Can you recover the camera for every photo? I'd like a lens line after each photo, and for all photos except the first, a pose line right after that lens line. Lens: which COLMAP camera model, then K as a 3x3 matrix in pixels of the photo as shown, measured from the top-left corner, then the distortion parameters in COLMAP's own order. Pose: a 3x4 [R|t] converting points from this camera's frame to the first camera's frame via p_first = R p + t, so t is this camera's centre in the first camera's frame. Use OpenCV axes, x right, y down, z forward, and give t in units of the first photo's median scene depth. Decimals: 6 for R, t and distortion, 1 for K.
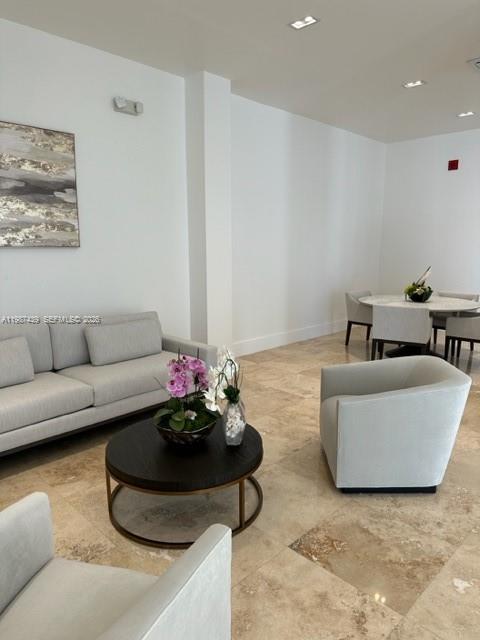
lens RADIAL K [[449.7, 0, 240.0], [0, 449.7, 320.0], [0, 0, 1]] dist [-0.005852, -0.006423]
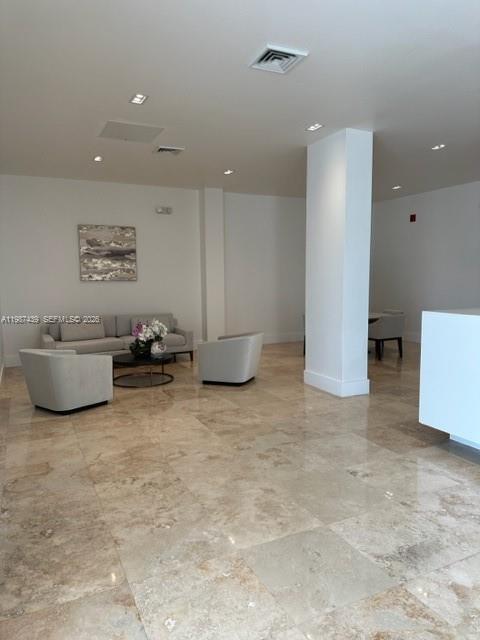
lens RADIAL K [[449.7, 0, 240.0], [0, 449.7, 320.0], [0, 0, 1]] dist [-0.005852, -0.006423]
pose [[0.939932, 0.012923, -0.341117, 0.820584], [-0.041558, 0.996182, -0.076771, 0.160159], [0.338822, 0.086336, 0.936881, -0.772865]]
